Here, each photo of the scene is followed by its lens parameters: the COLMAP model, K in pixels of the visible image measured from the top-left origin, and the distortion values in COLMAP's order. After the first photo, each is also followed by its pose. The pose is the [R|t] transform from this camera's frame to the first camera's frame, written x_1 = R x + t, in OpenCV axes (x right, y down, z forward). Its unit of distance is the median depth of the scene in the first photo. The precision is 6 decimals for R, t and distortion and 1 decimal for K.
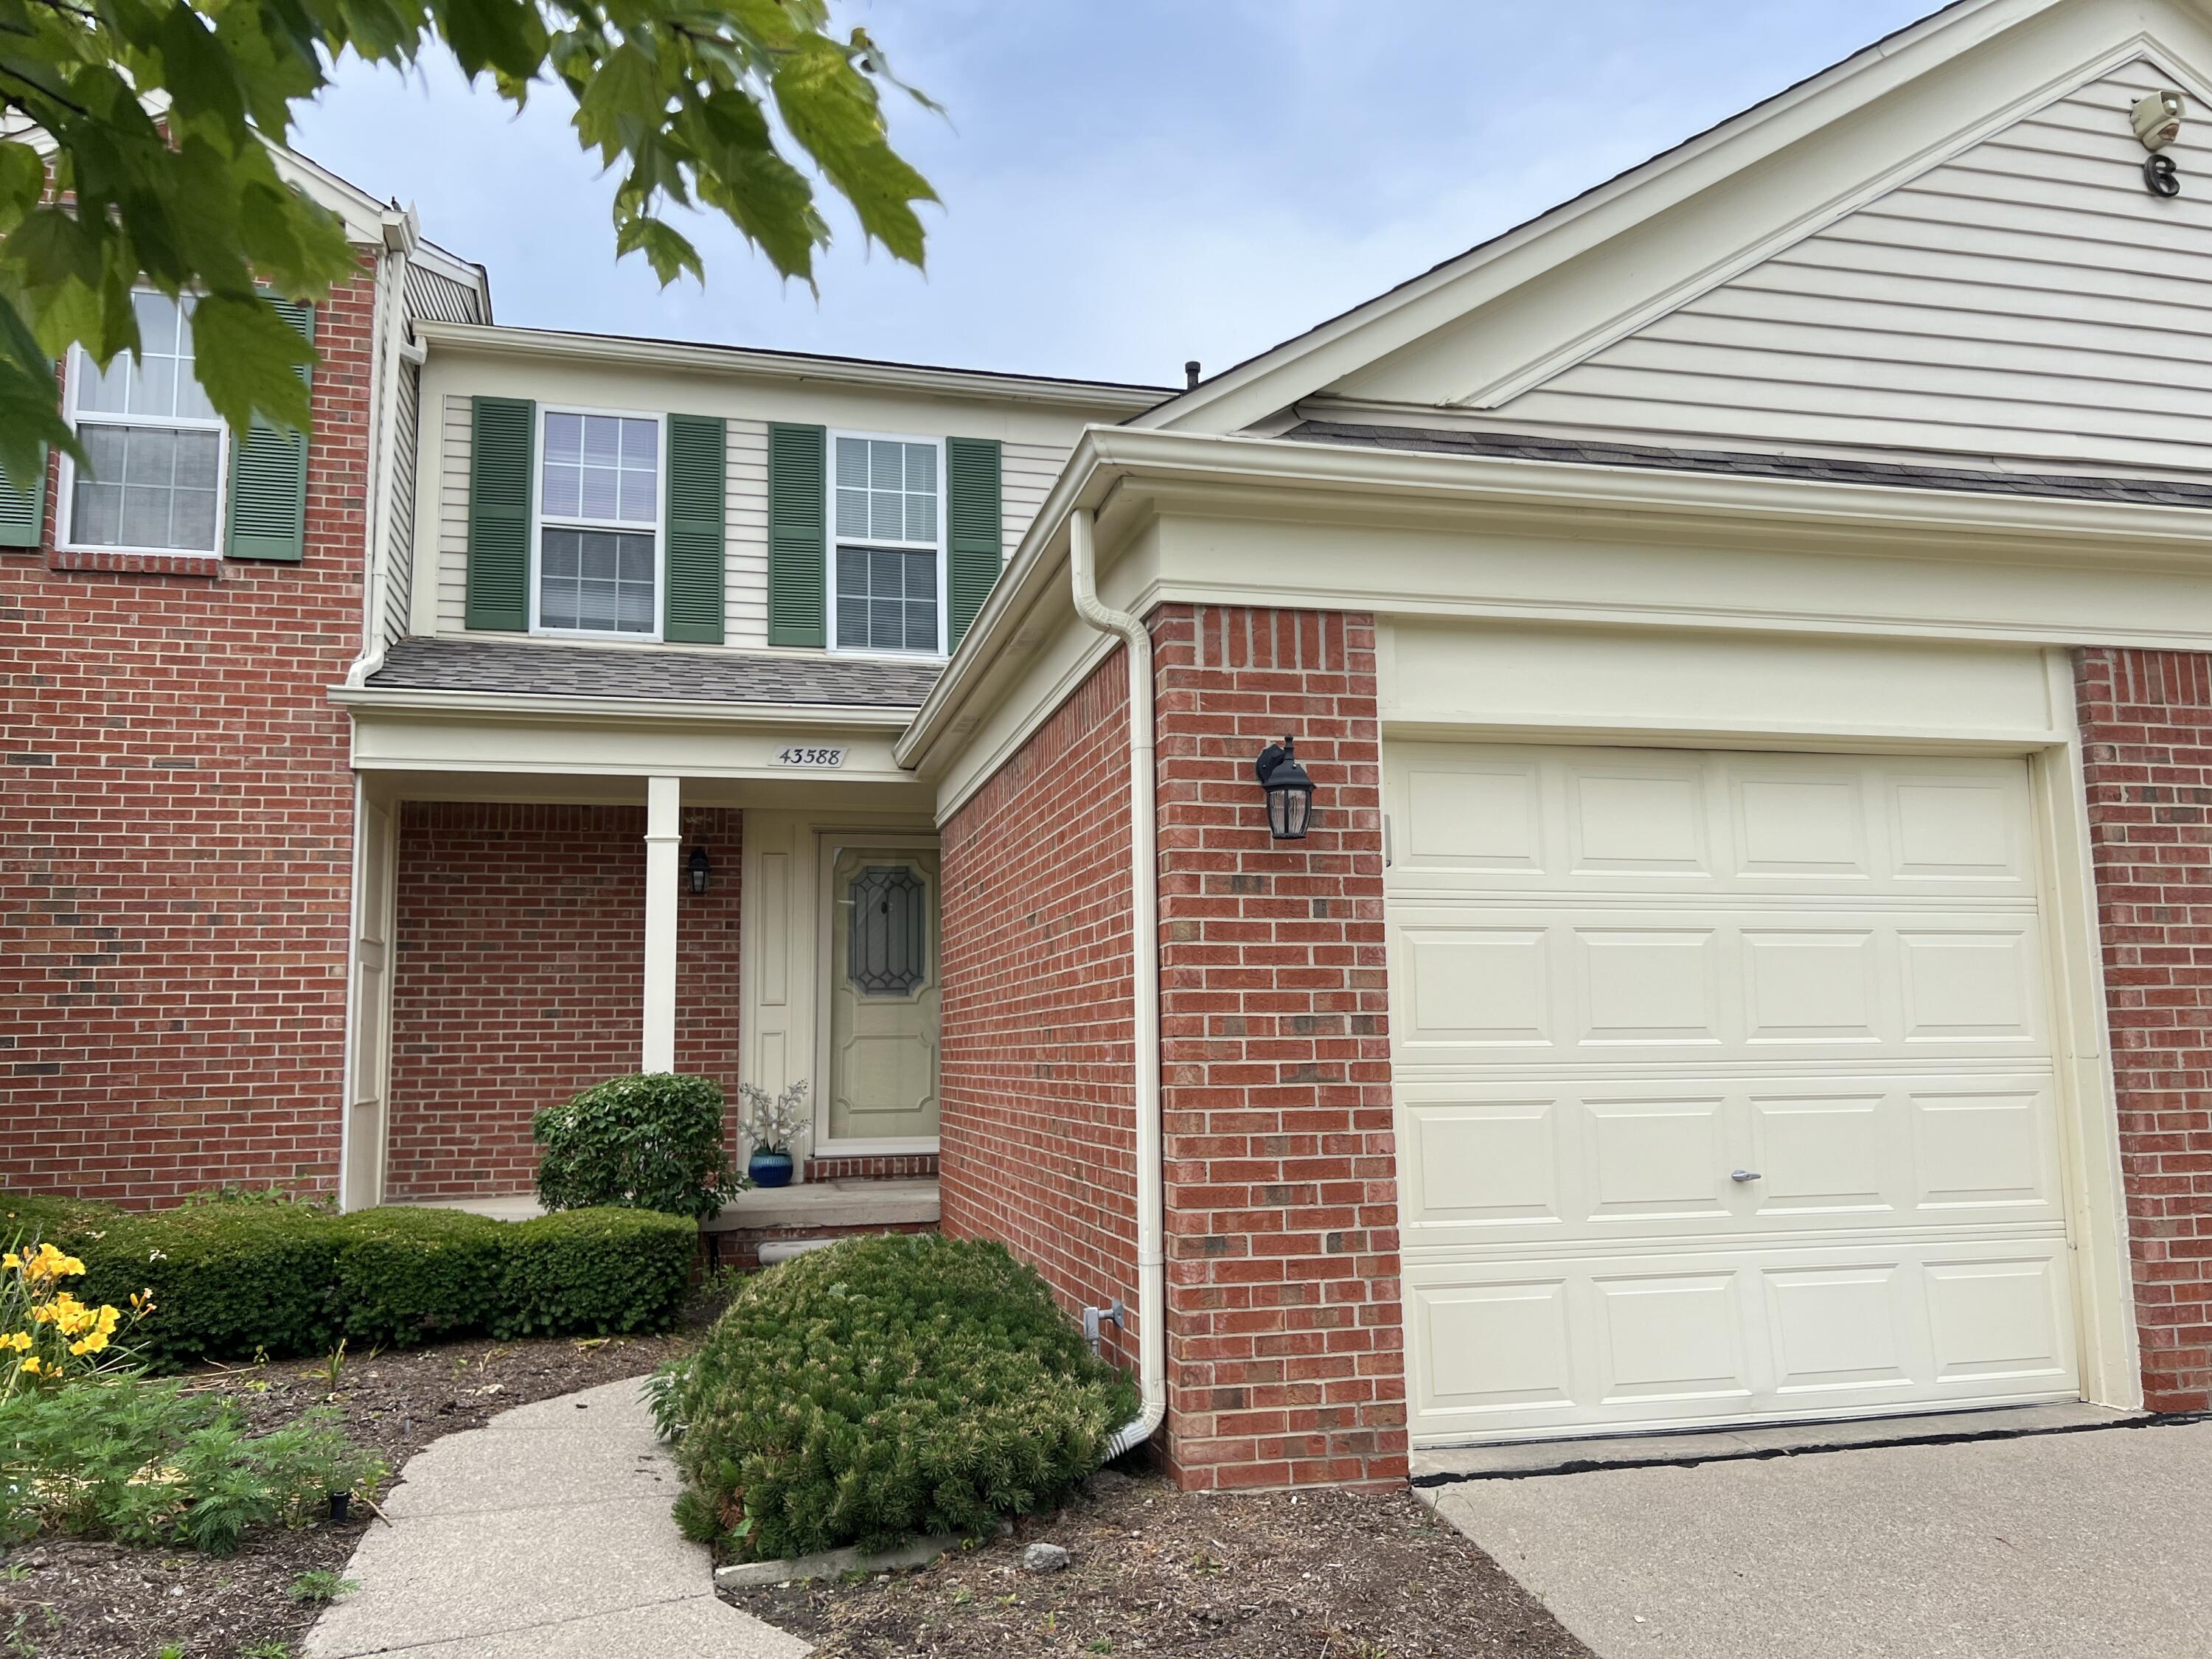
lens RADIAL K [[1670.8, 0, 1106.4], [0, 1670.8, 818.8], [0, 0, 1]] dist [0.049411, -0.055812]
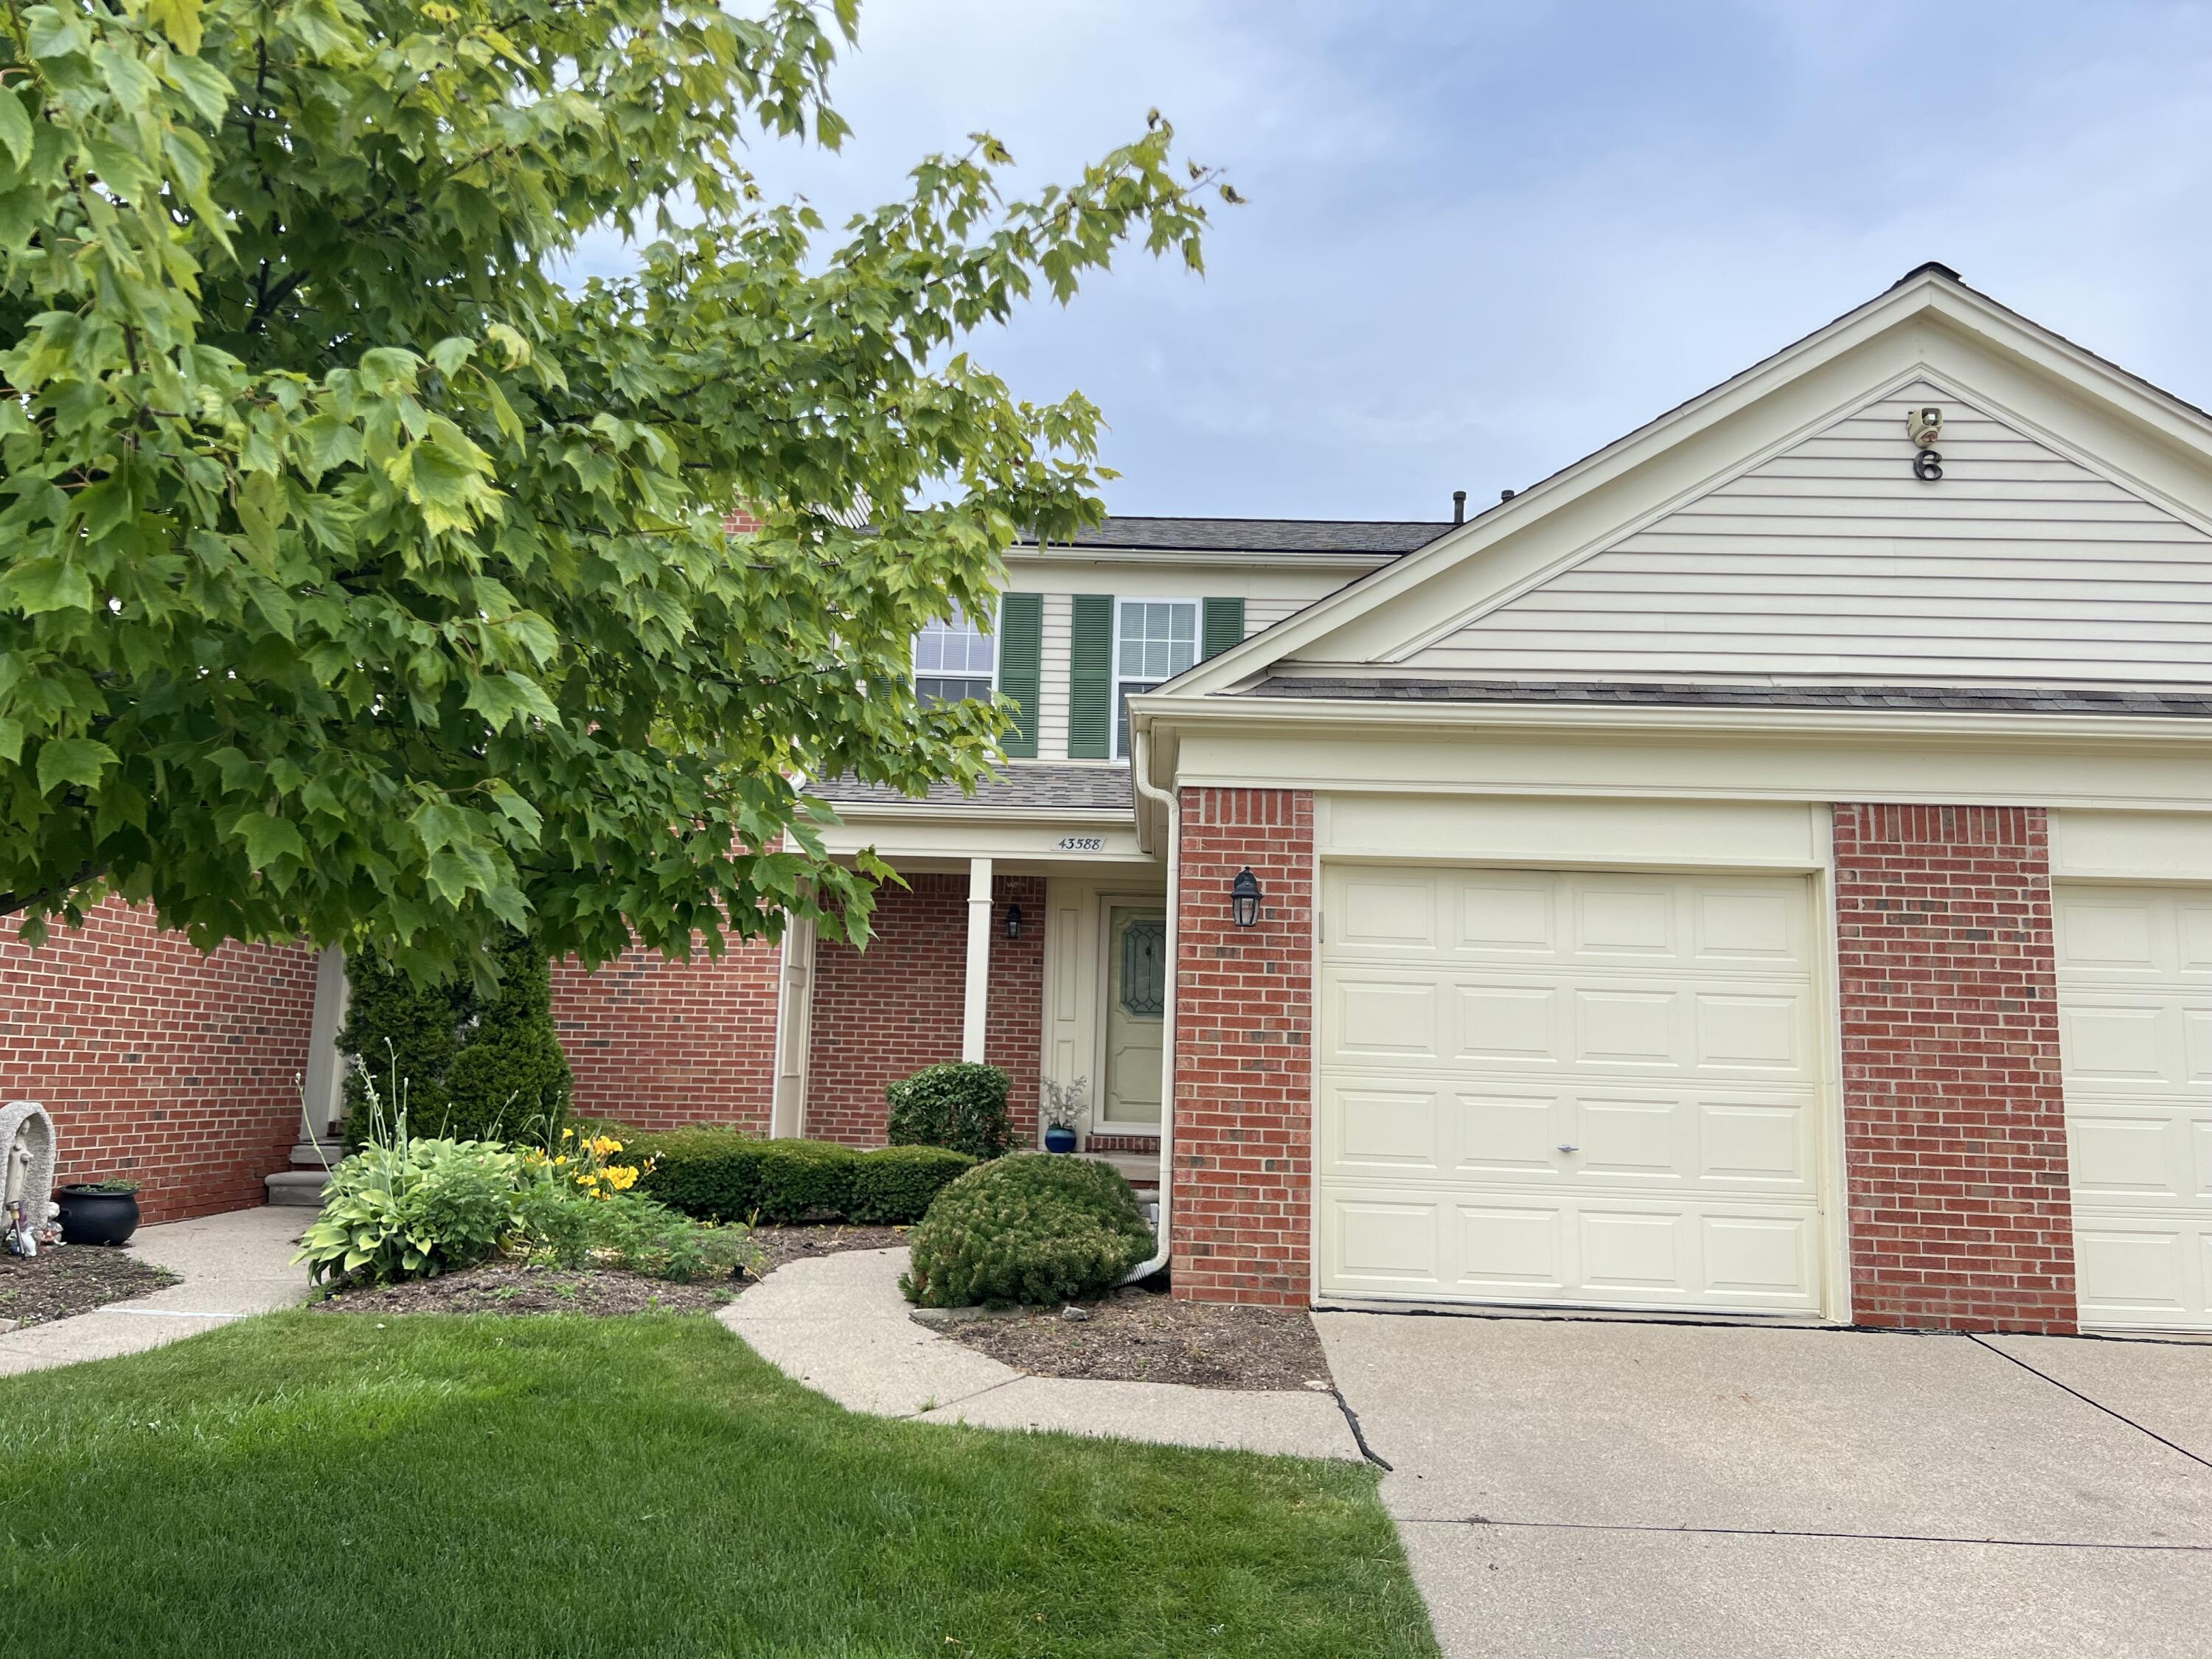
lens RADIAL K [[1703.2, 0, 1099.0], [0, 1703.2, 786.7], [0, 0, 1]] dist [0.145562, -0.332180]
pose [[0.962046, -0.001858, -0.272881, 0.372490], [-0.007434, 0.999427, -0.033016, -0.061236], [0.272786, 0.033791, 0.961481, -0.617698]]
